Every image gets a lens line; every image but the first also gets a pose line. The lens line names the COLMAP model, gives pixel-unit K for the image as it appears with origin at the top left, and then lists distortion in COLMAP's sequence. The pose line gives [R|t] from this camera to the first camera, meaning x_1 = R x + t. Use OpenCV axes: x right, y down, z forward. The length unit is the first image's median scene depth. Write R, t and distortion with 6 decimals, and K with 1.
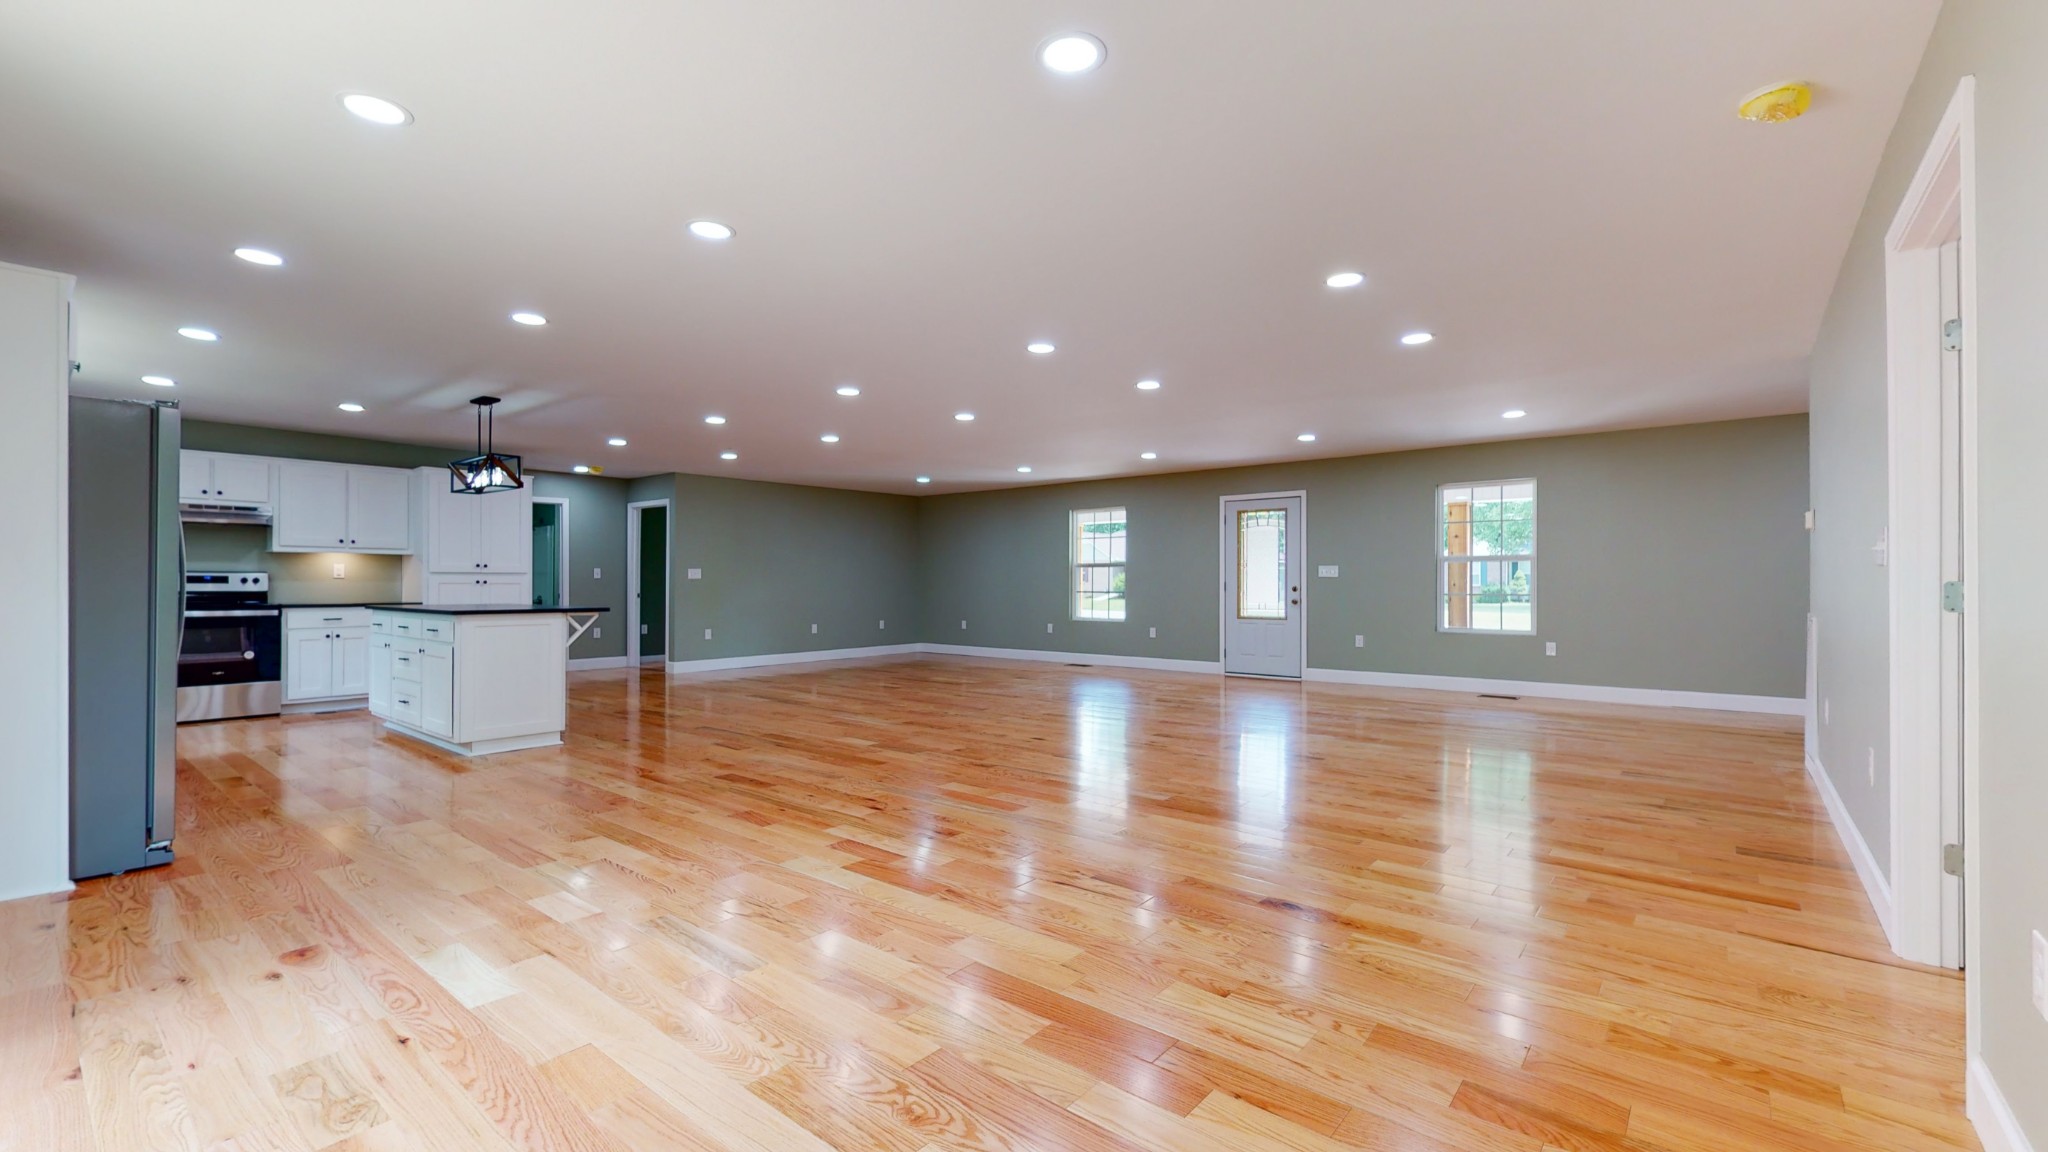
lens RADIAL K [[854.2, 0, 1015.9], [0, 854.2, 576.9], [0, 0, 1]] dist [0.000175, 0.000458]
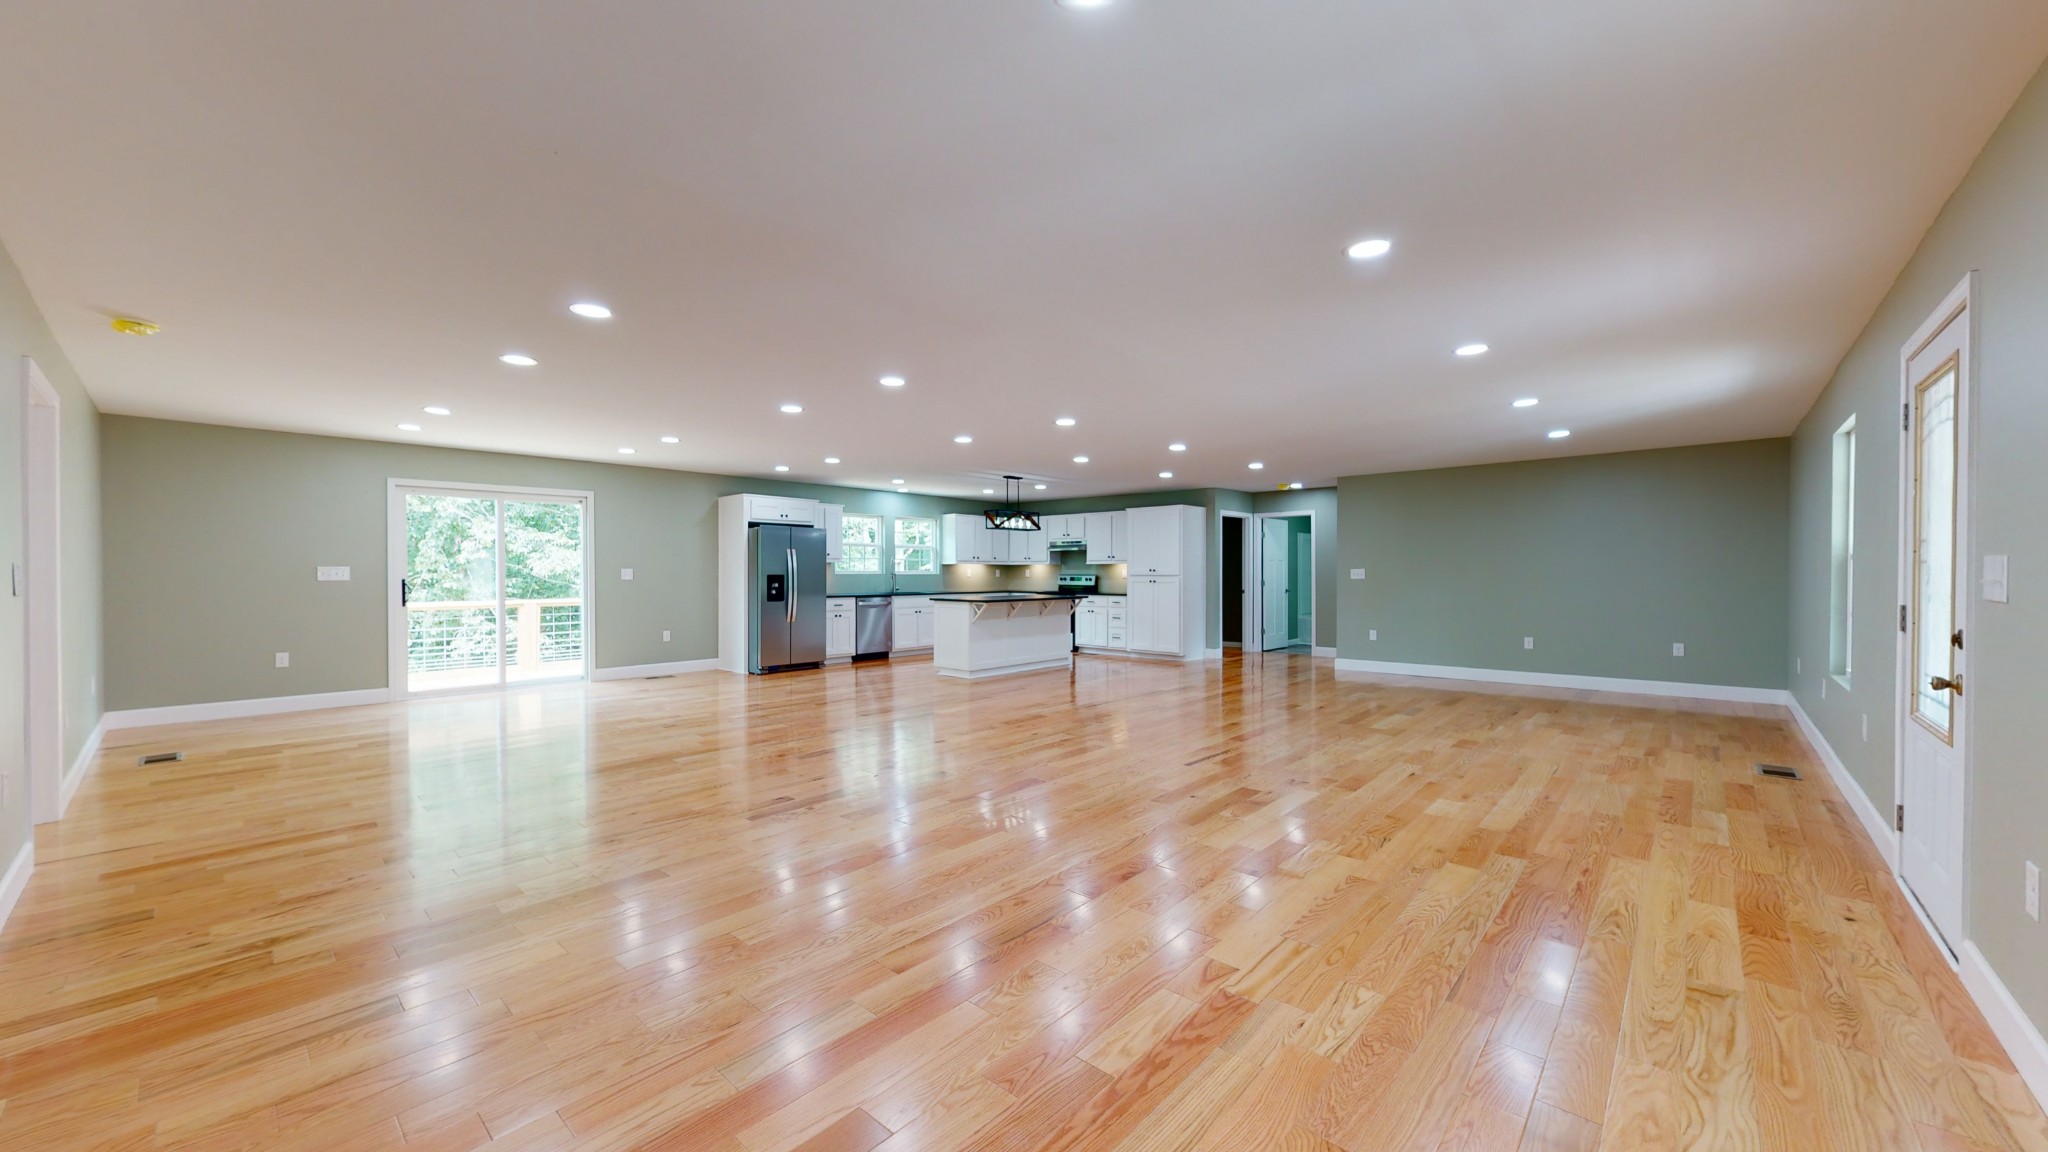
lens RADIAL K [[749.9, 0, 1027.8], [0, 749.9, 579.4], [0, 0, 1]] dist [-0.001291, -0.000143]
pose [[-0.034744, 0.008958, -0.999356, 0.583328], [0.007719, 0.999932, 0.008694, -0.008728], [0.999366, -0.007412, -0.034811, 0.712394]]
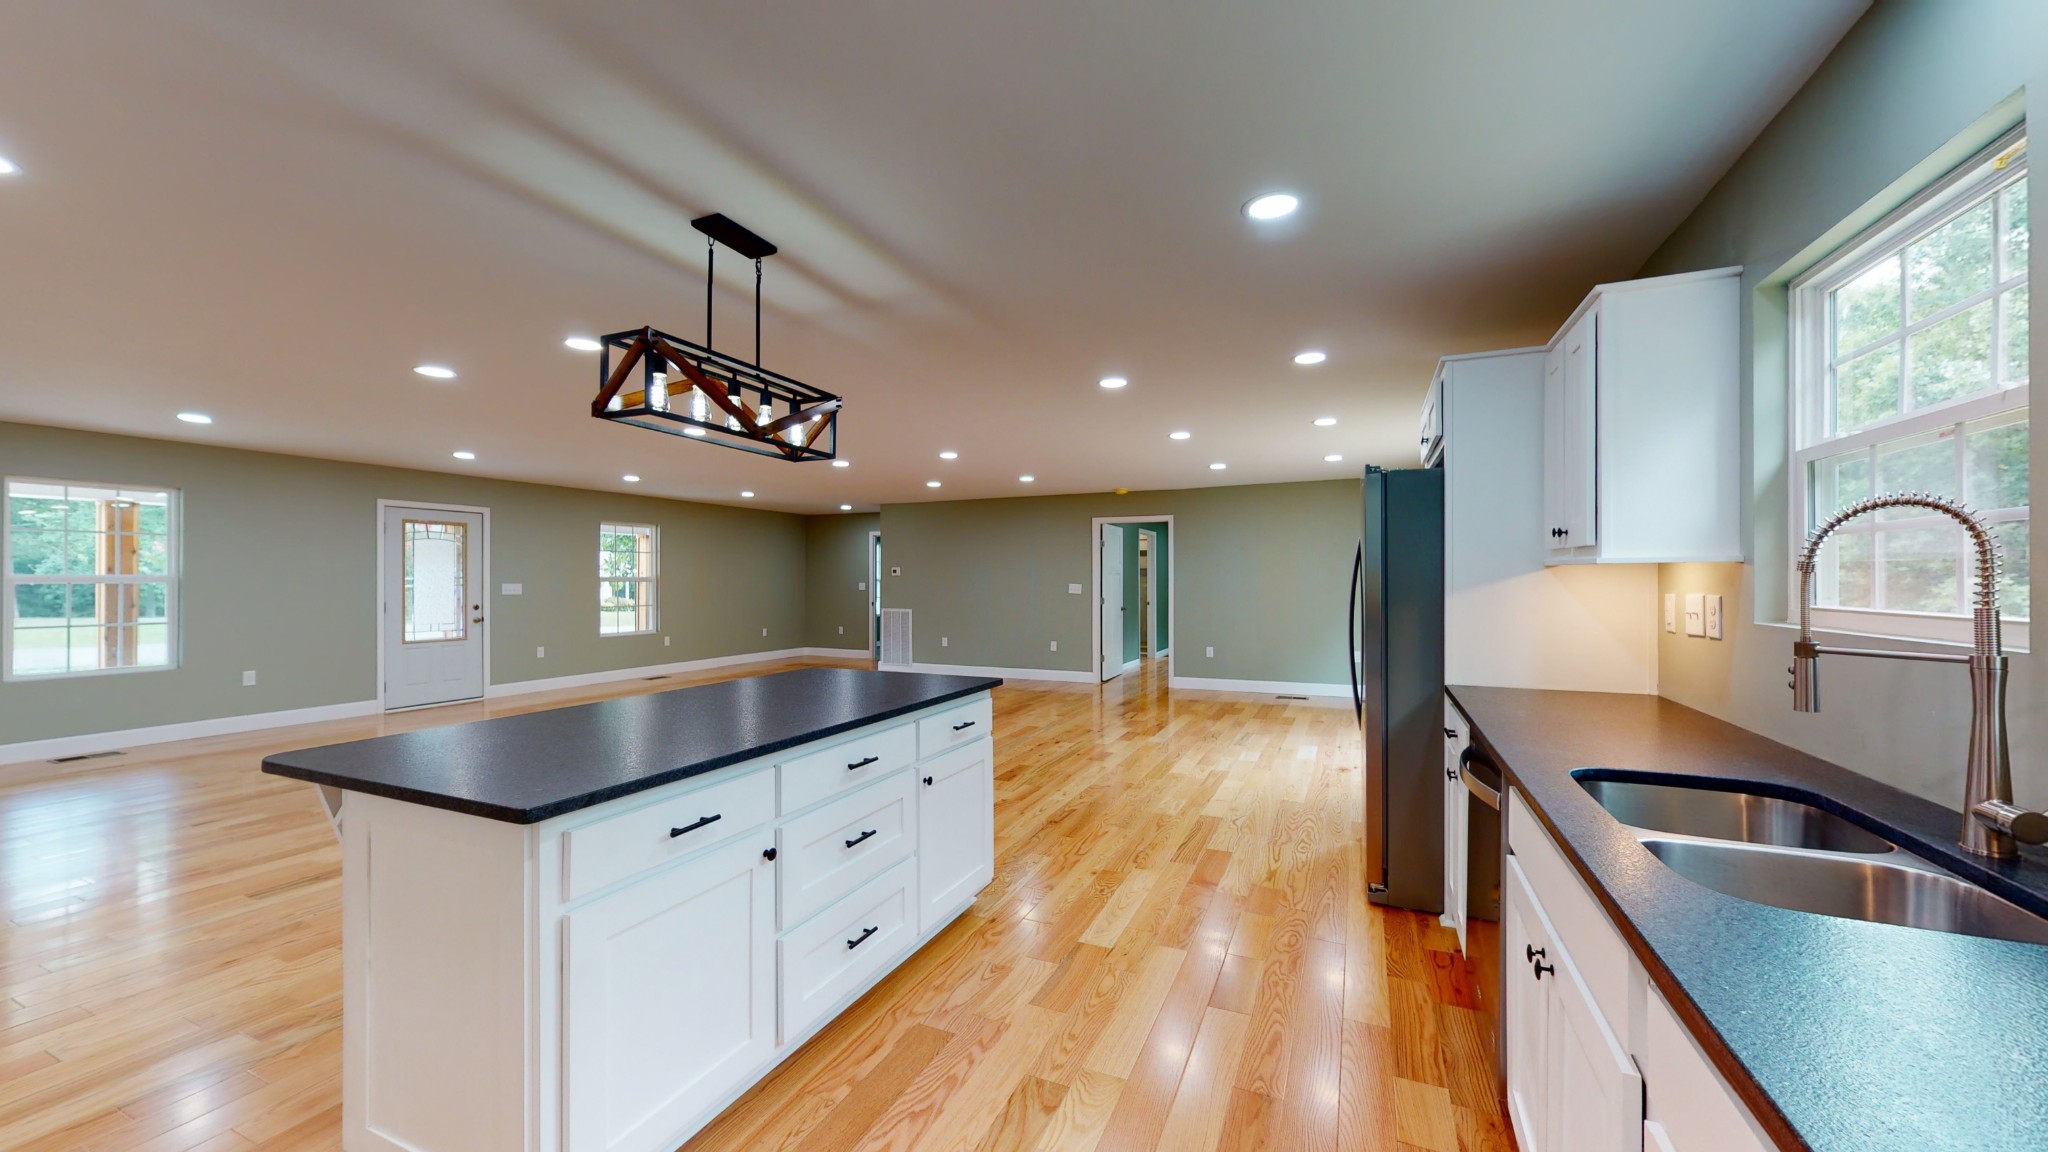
lens RADIAL K [[749.9, 0, 1027.8], [0, 749.9, 579.4], [0, 0, 1]] dist [-0.001291, -0.000143]
pose [[-0.269696, 0.001363, 0.962945, -0.677815], [-0.006713, 0.999972, -0.003295, -0.019416], [-0.962922, -0.007353, -0.269679, 0.632553]]
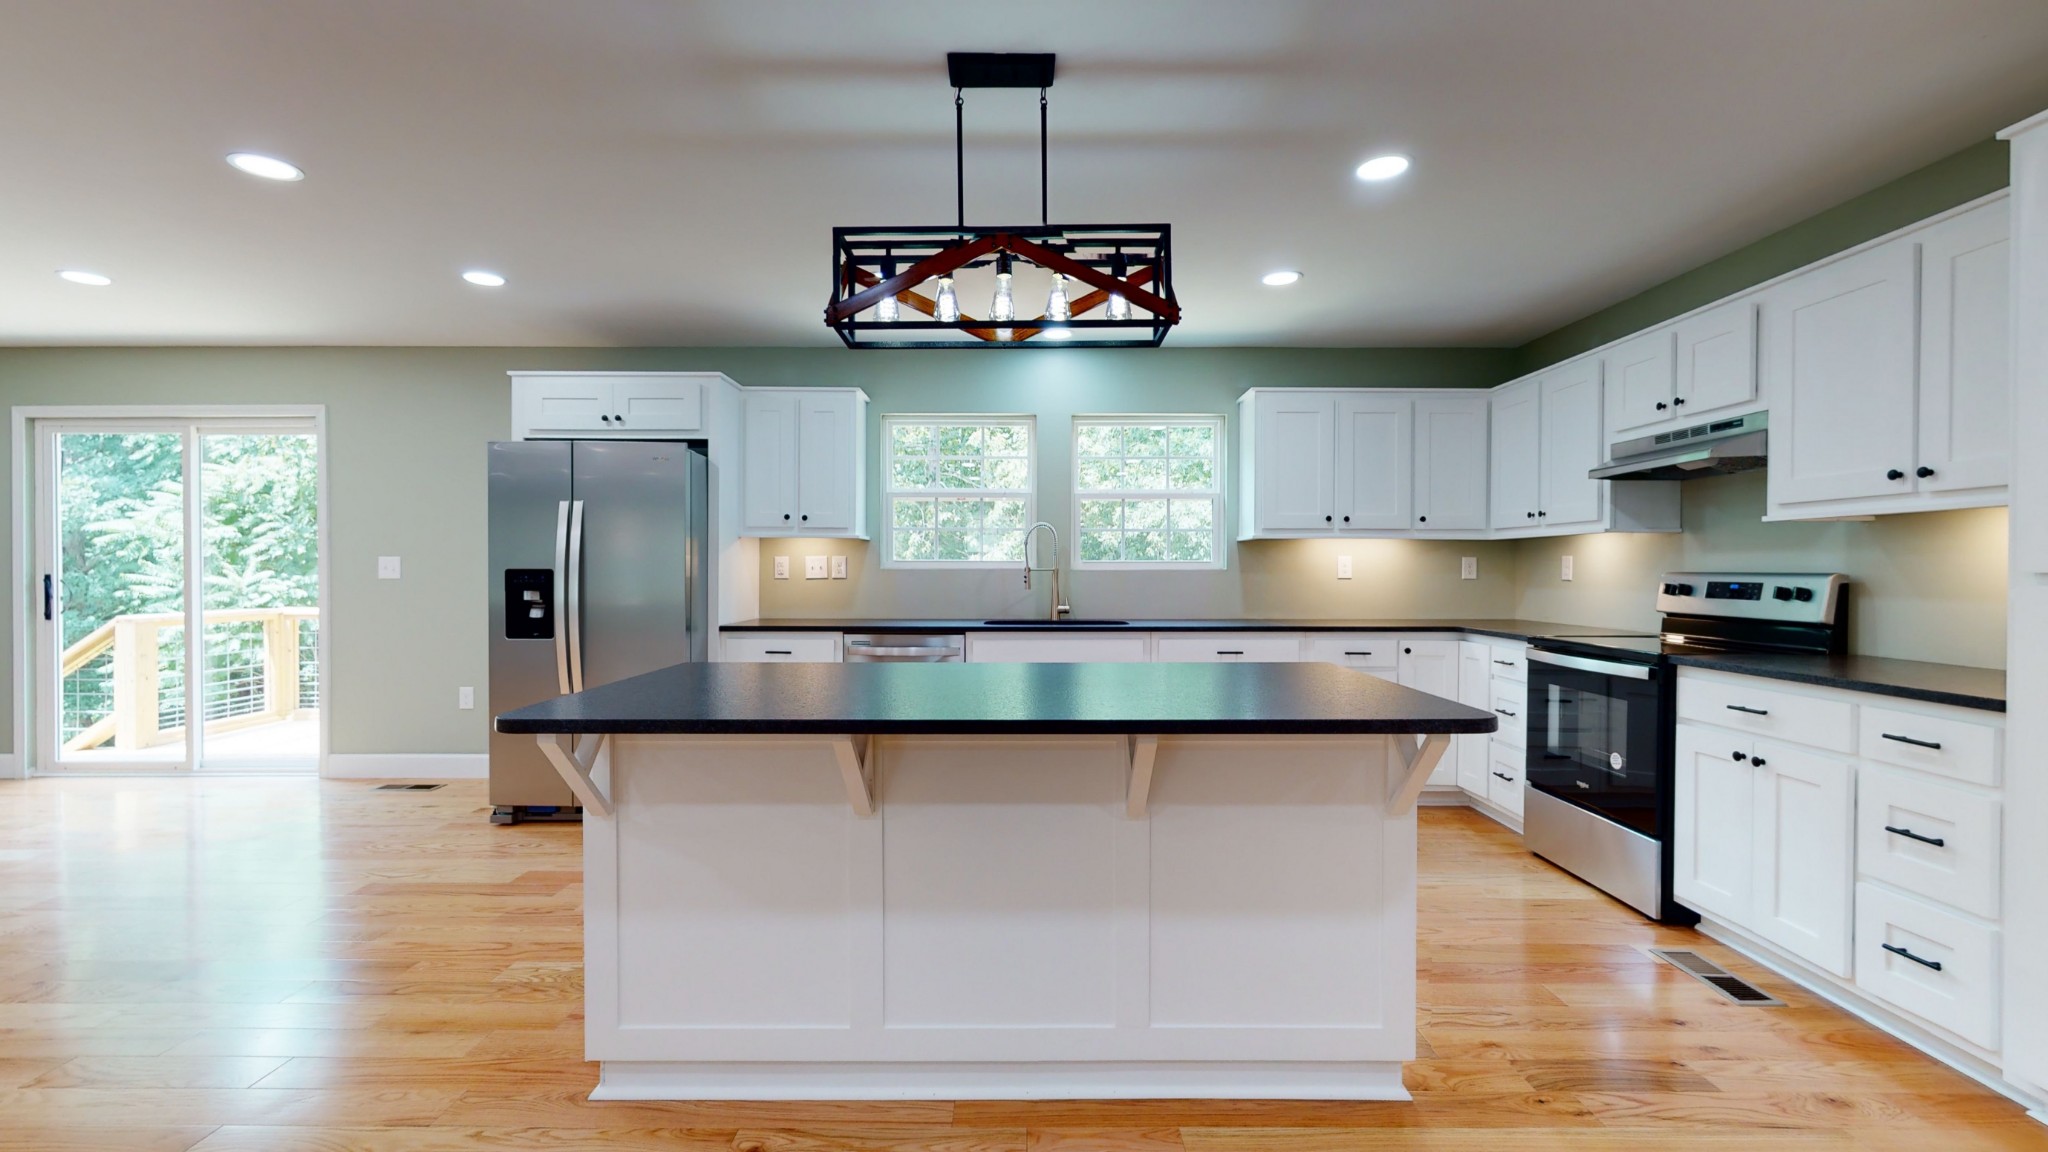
lens RADIAL K [[850.7, 0, 1024.0], [0, 850.7, 576.0], [0, 0, 1]] dist [-0.001169, -0.000305]
pose [[-0.769613, 0.002828, -0.638505, -0.275110], [0.003357, 0.999994, 0.000382, -0.004739], [0.638502, -0.001850, -0.769618, 0.830531]]
